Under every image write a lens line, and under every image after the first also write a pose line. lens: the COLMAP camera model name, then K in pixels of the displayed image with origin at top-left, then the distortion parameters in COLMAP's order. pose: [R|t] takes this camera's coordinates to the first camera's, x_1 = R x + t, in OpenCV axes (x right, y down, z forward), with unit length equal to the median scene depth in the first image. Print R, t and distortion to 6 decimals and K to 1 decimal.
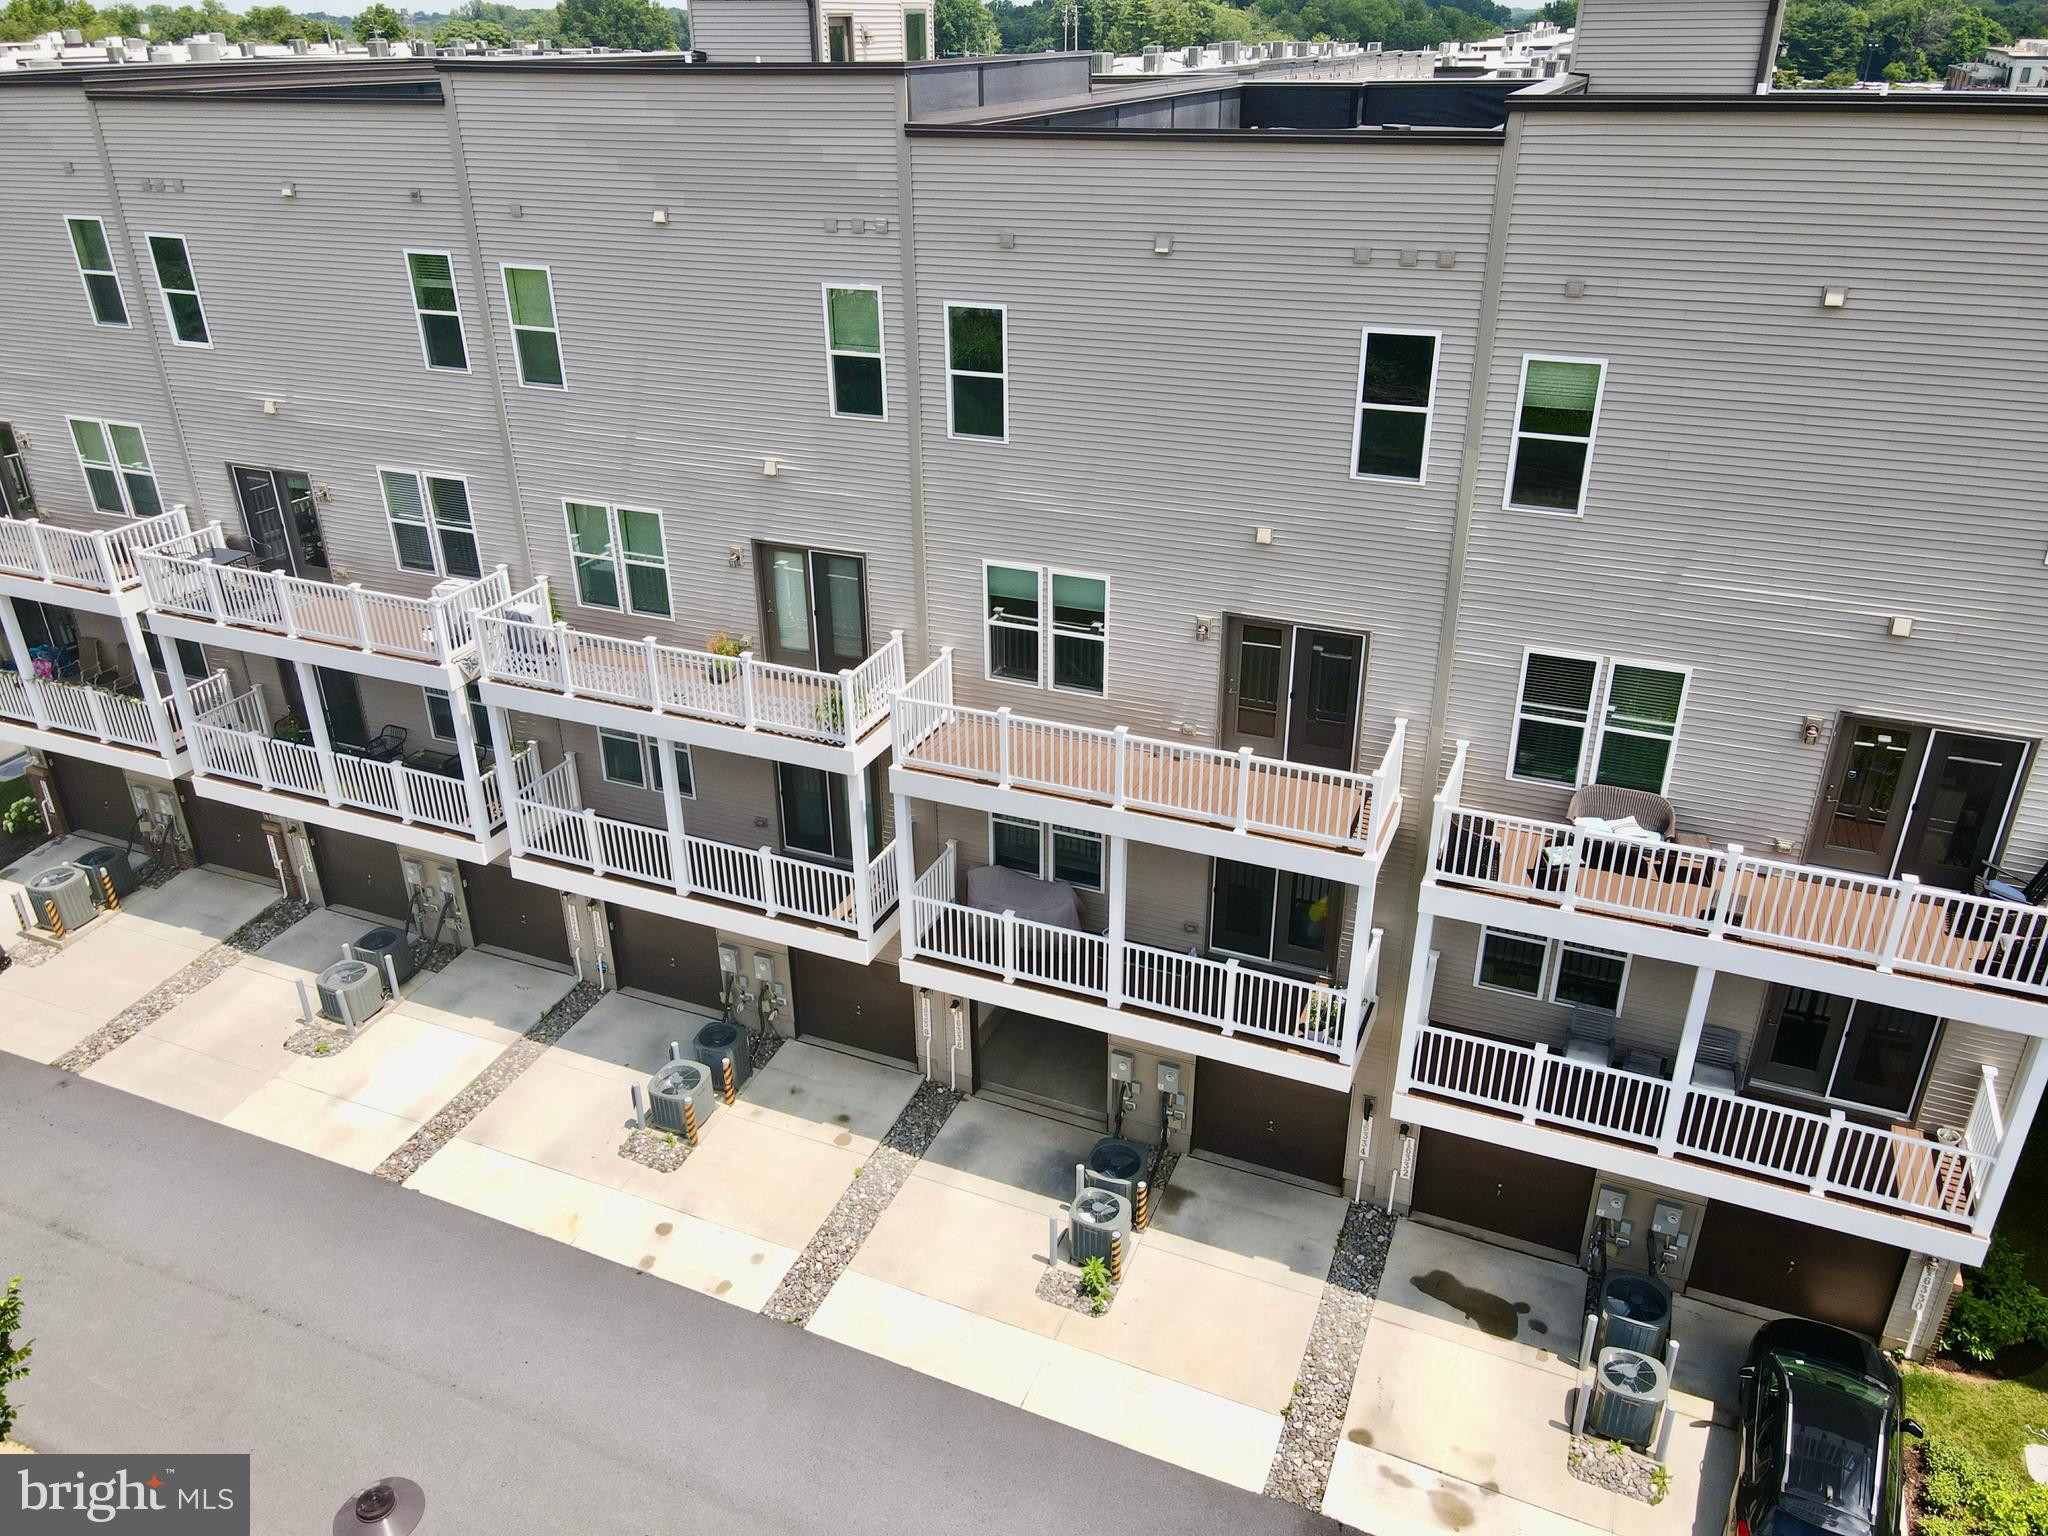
lens RADIAL K [[1486.9, 0, 1022.2], [0, 1486.9, 768.1], [0, 0, 1]] dist [0.026338, -0.006612]
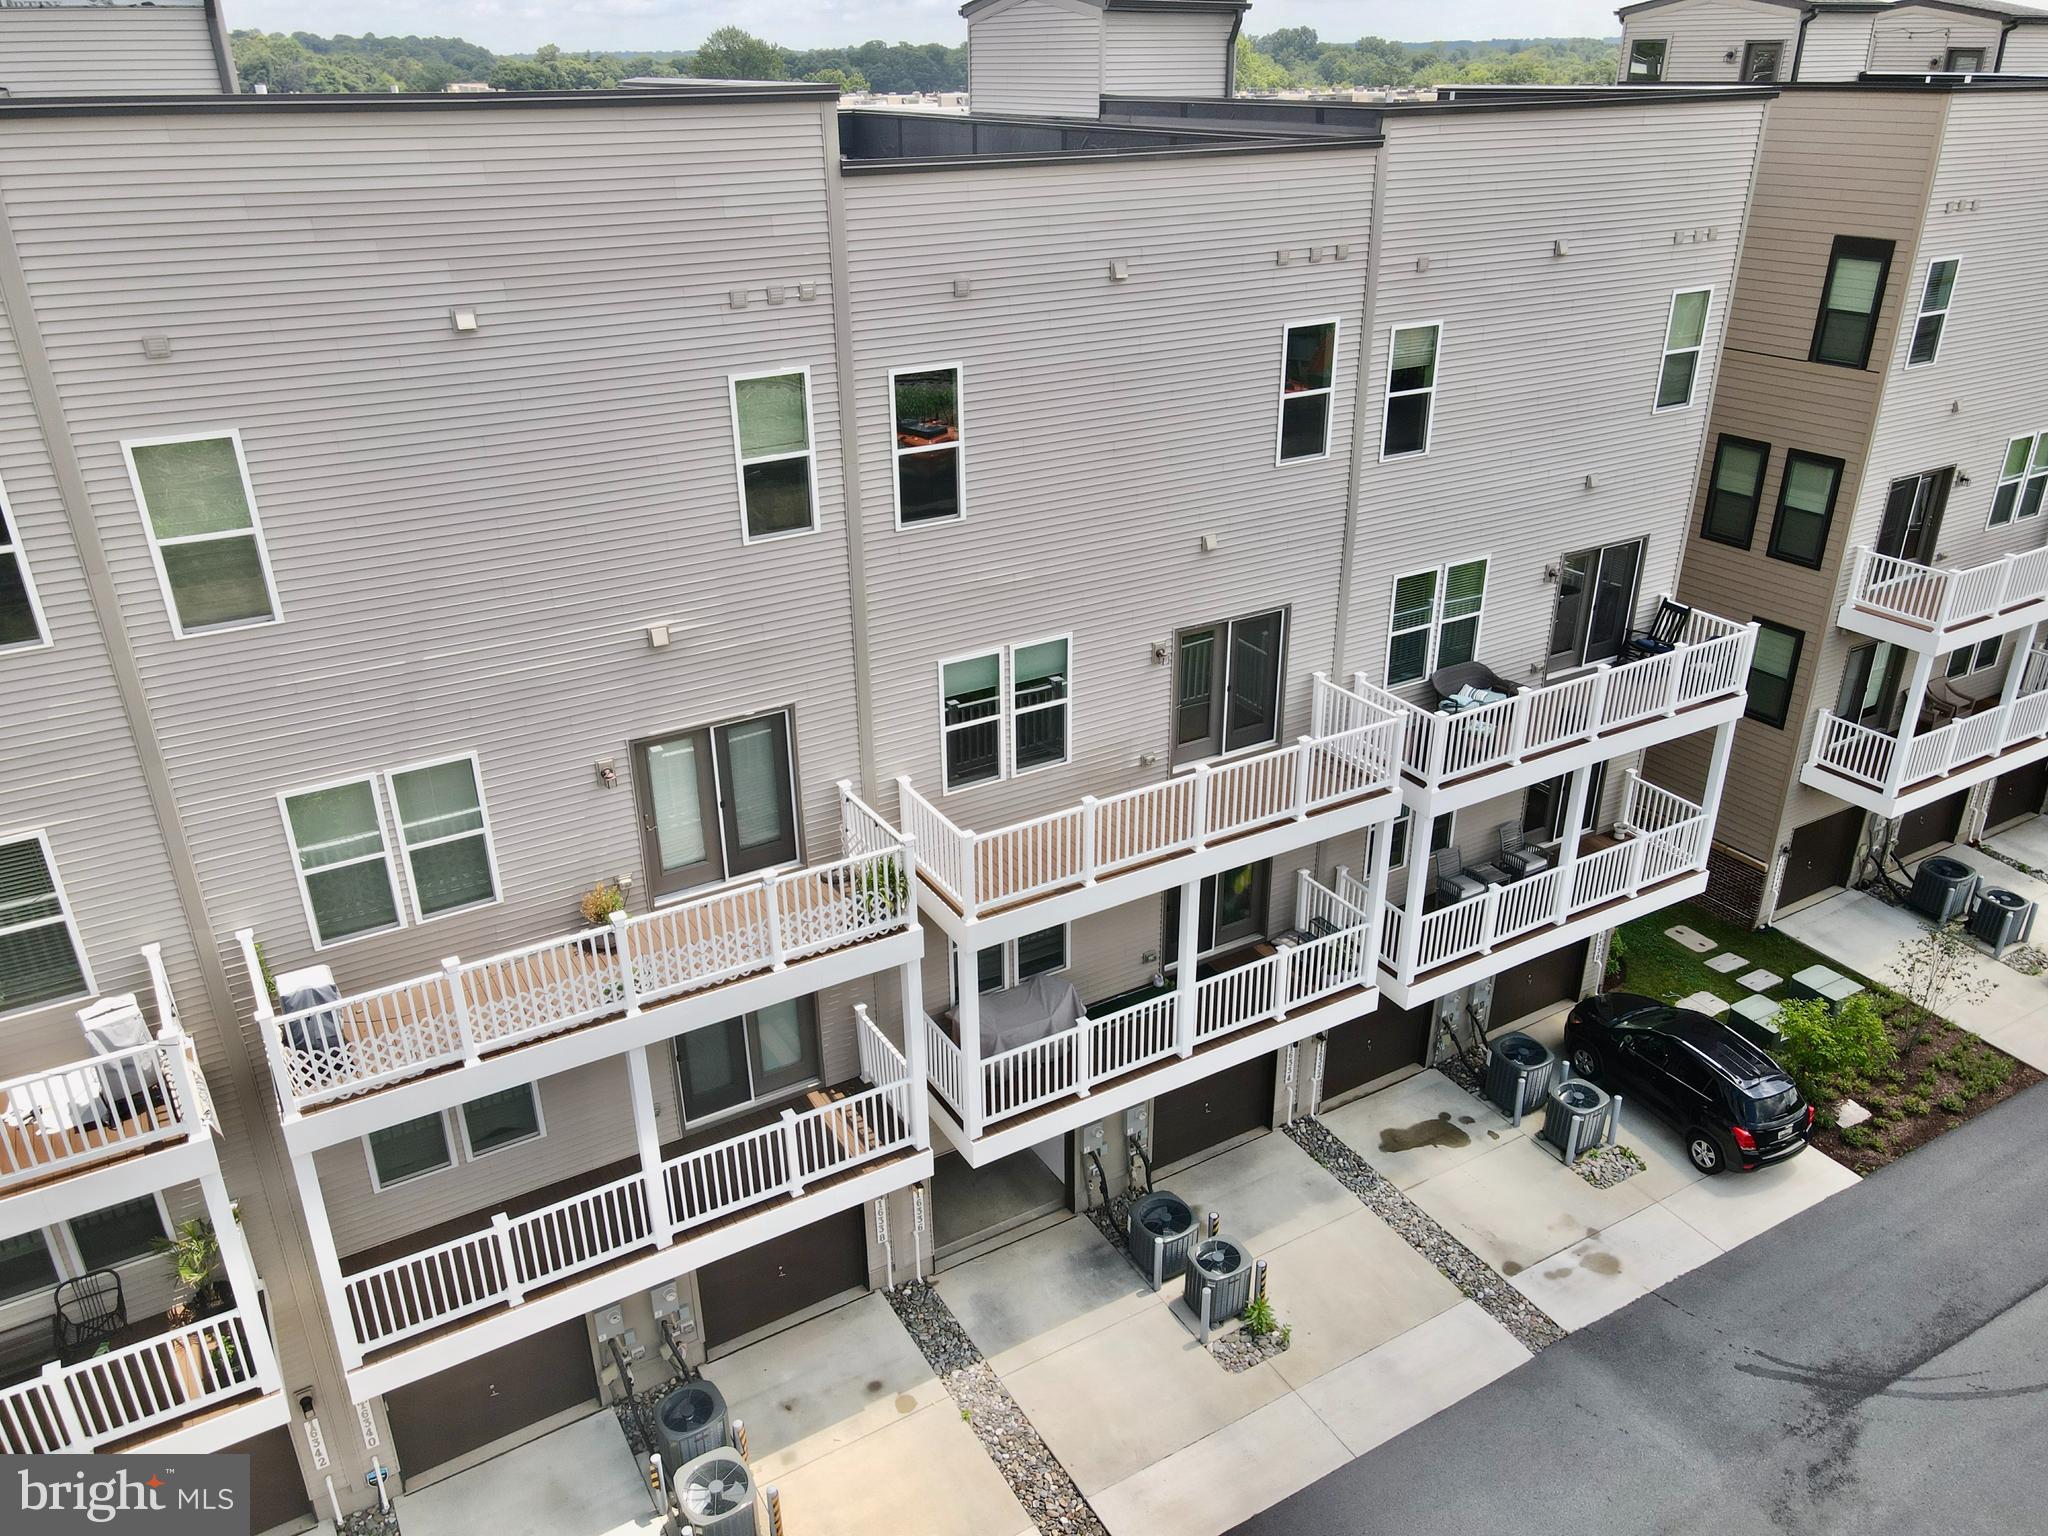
lens RADIAL K [[1486.9, 0, 1018.7], [0, 1486.9, 769.2], [0, 0, 1]] dist [0.026338, -0.006612]
pose [[0.592481, -0.345029, 0.727957, -0.652857], [0.362537, 0.921160, 0.141534, -0.189517], [-0.719397, 0.180055, 0.670856, 0.409778]]
